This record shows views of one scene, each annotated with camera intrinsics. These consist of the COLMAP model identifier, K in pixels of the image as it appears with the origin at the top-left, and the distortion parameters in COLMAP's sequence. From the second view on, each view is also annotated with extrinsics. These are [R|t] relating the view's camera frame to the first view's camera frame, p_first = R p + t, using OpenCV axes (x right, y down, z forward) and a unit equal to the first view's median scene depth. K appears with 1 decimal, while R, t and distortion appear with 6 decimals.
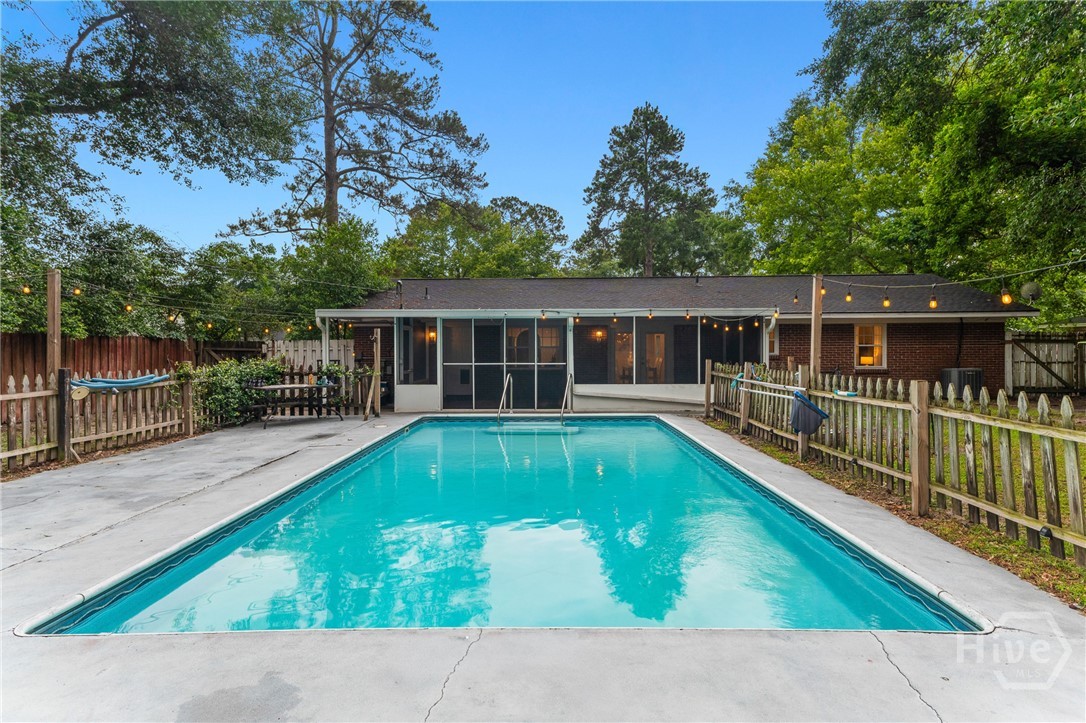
lens RADIAL K [[438.8, 0, 544.0], [0, 438.8, 355.5], [0, 0, 1]] dist [0.014084, -0.000598]
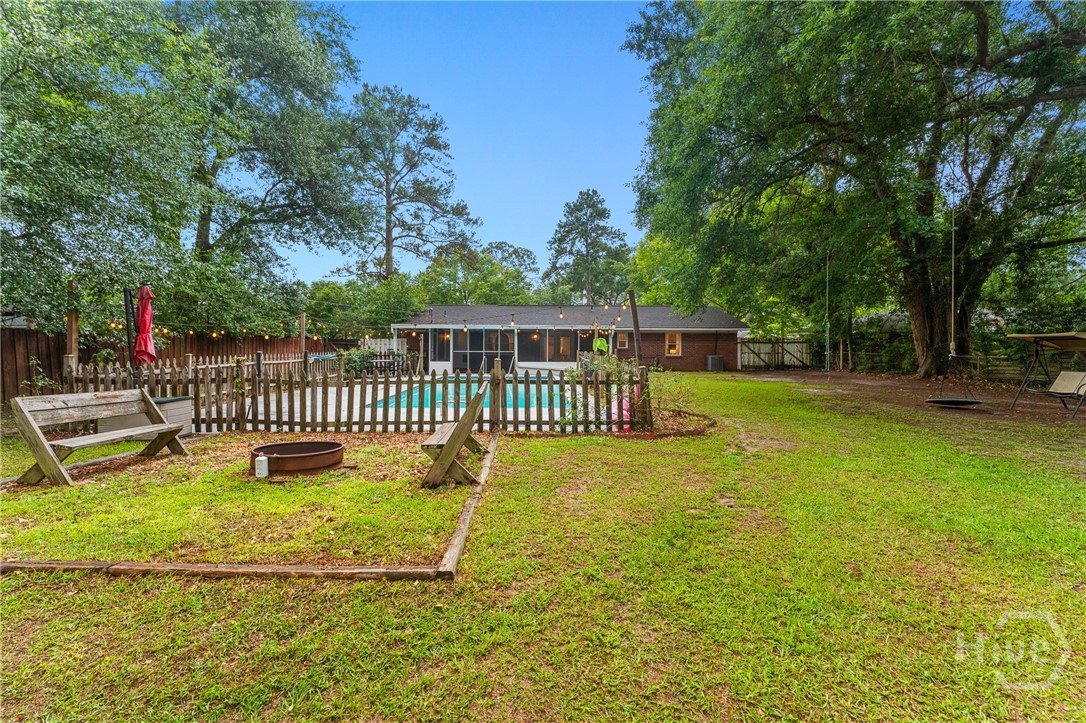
lens RADIAL K [[438.8, 0, 570.7], [0, 438.8, 338.0], [0, 0, 1]] dist [0.014084, -0.000598]
pose [[0.999567, 0.008953, 0.028037, 0.166142], [-0.008249, 0.999650, -0.025120, 0.002853], [-0.028252, 0.024878, 0.999291, -0.680355]]
